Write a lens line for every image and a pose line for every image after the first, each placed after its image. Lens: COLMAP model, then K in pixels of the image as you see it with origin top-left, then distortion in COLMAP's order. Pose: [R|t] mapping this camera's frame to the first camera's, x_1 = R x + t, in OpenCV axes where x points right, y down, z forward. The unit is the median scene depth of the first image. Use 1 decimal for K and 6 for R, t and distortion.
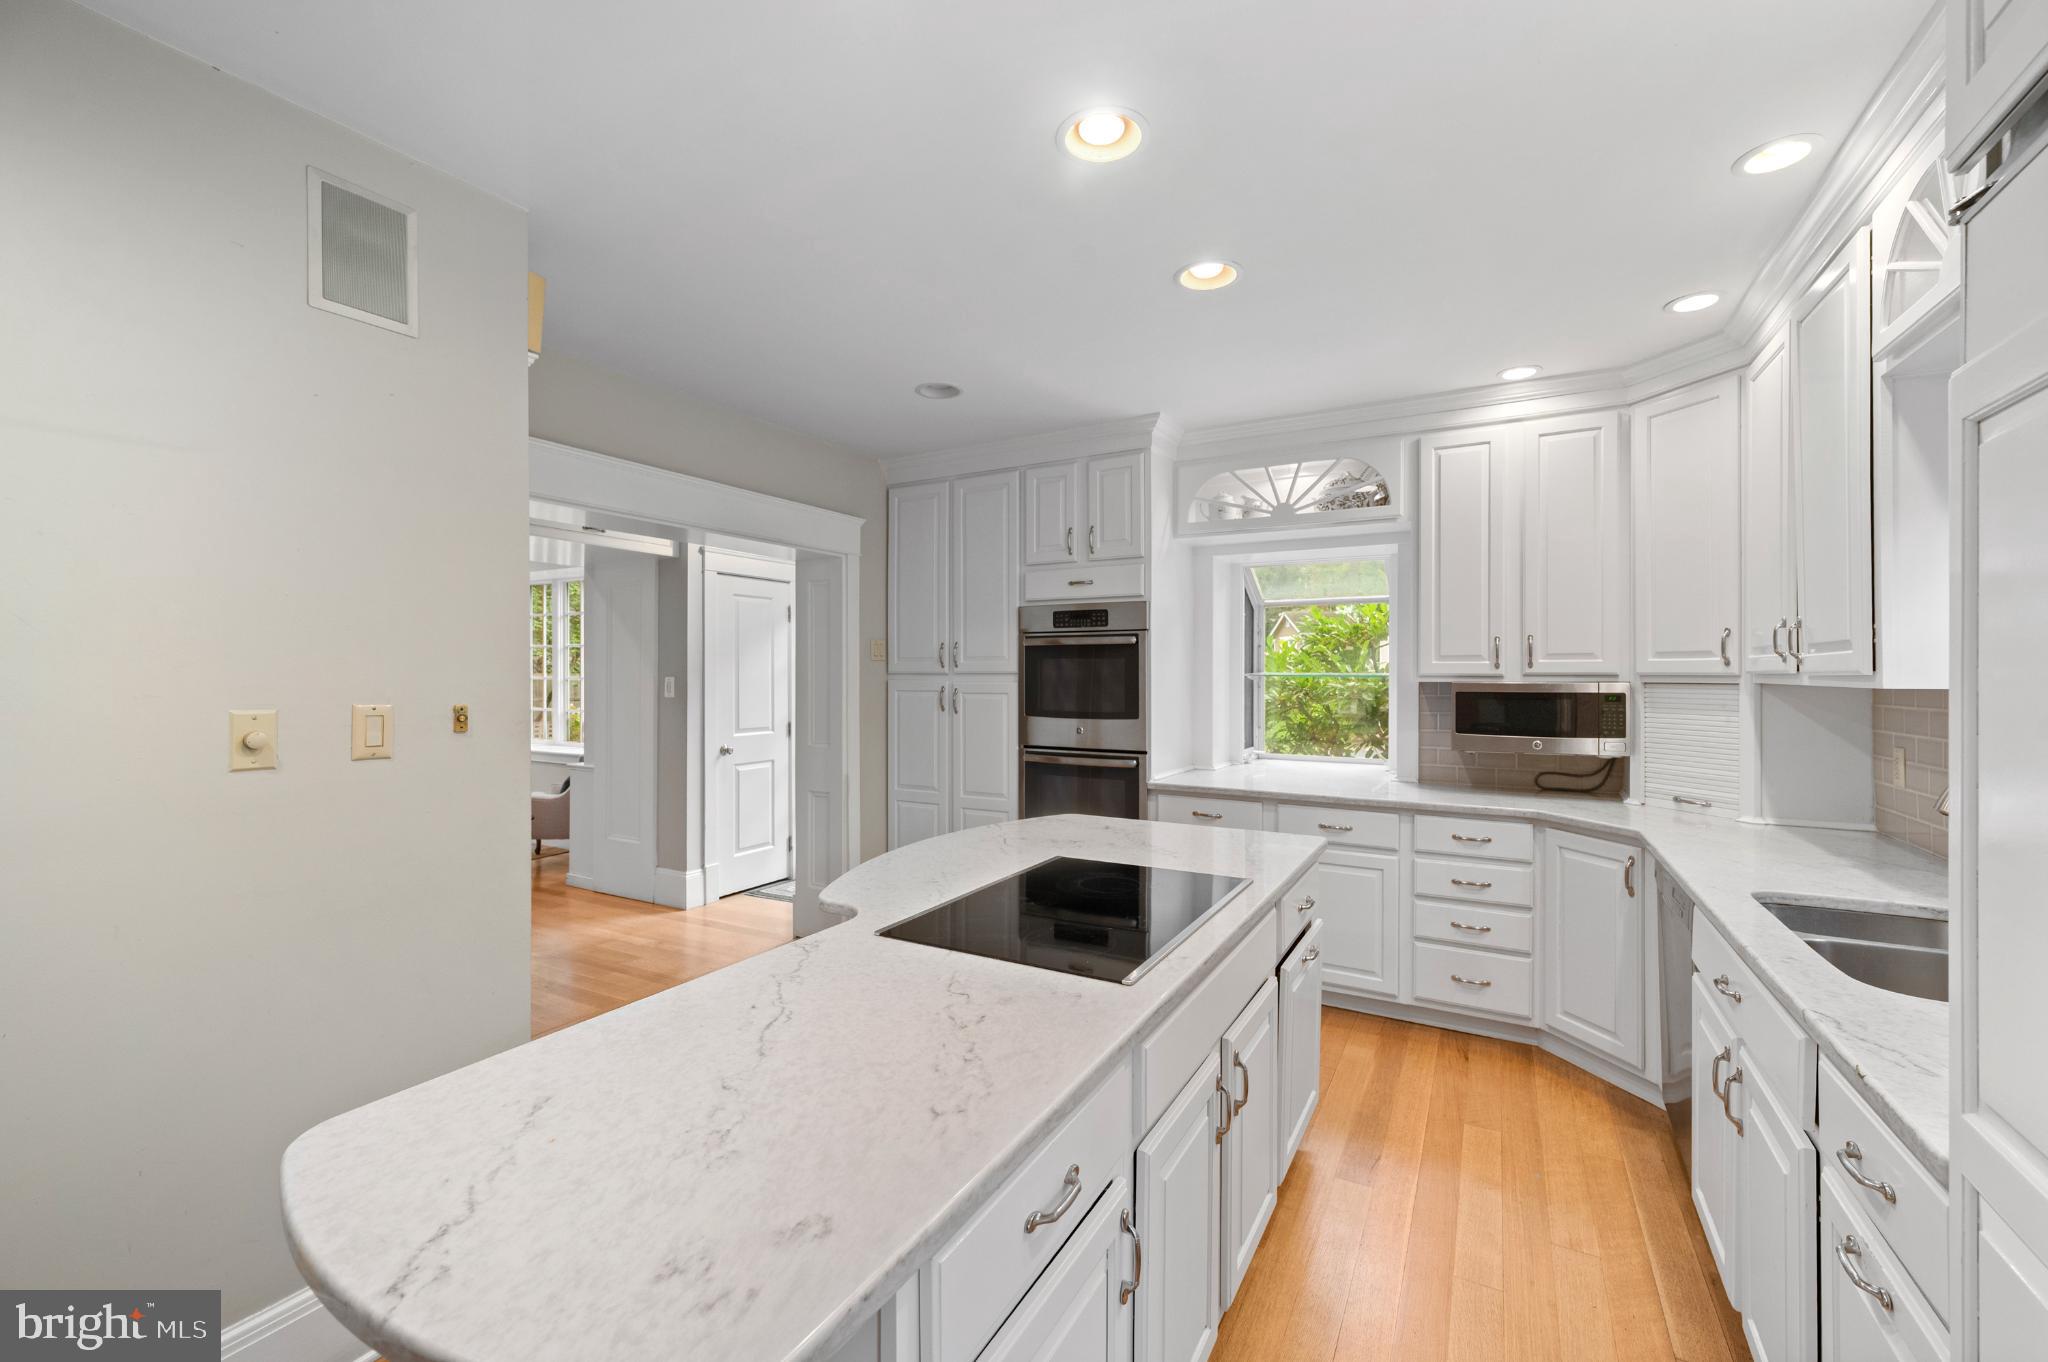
lens RADIAL K [[825.4, 0, 1040.3], [0, 825.4, 676.9], [0, 0, 1]] dist [0.001023, -0.000574]
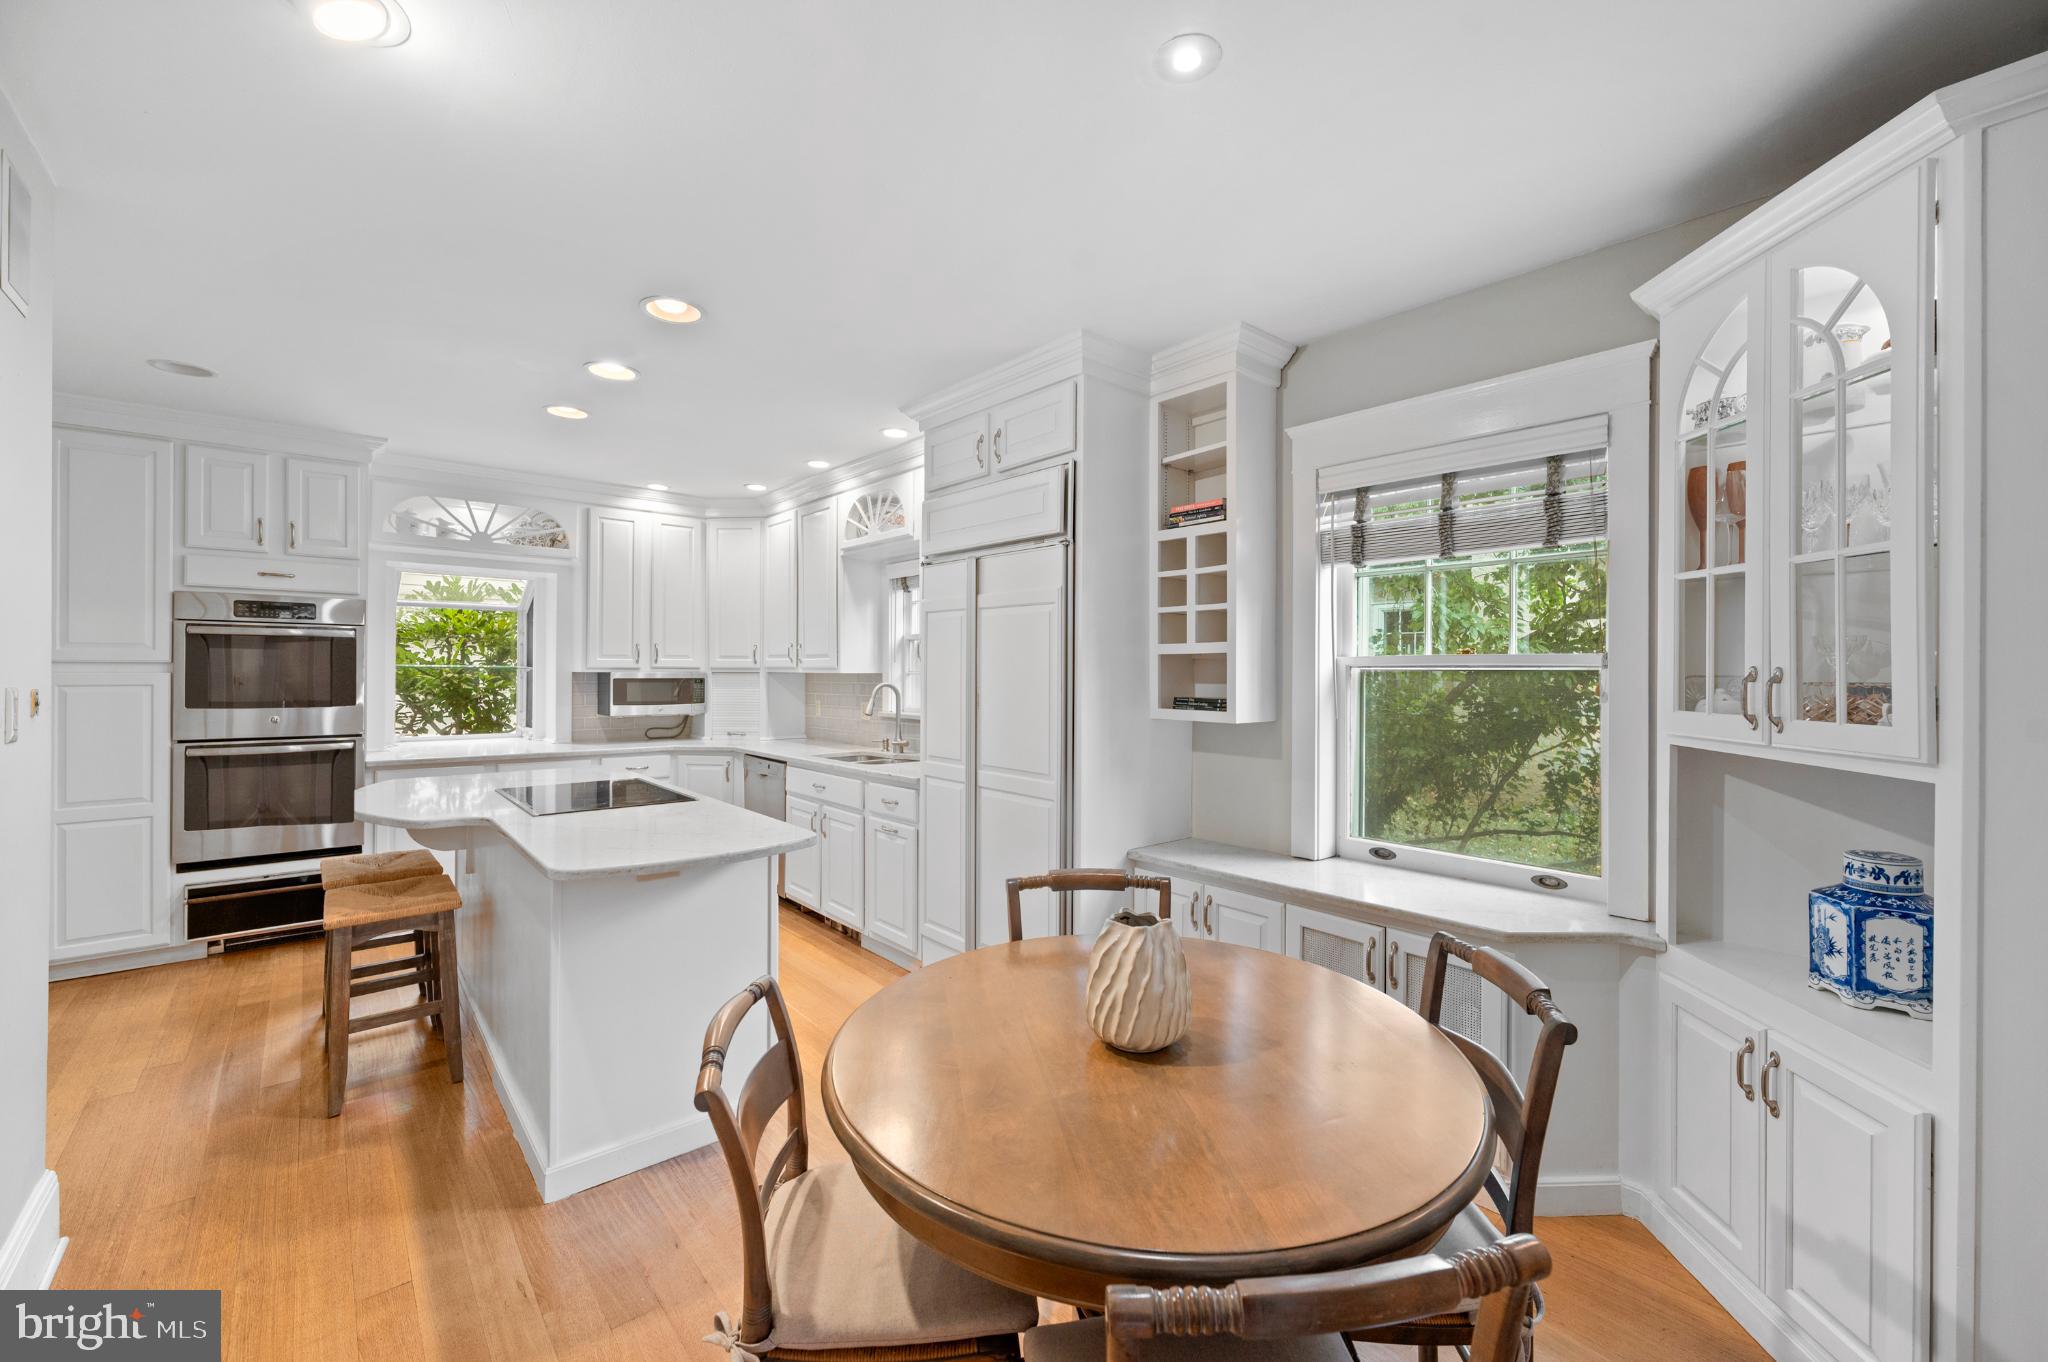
lens RADIAL K [[825.4, 0, 1038.9], [0, 825.4, 675.7], [0, 0, 1]] dist [0.001023, -0.000574]
pose [[0.327179, -0.002156, 0.944960, -0.634743], [-0.000435, 0.999997, 0.002433, 0.008405], [-0.944962, -0.001207, 0.327177, -0.234549]]
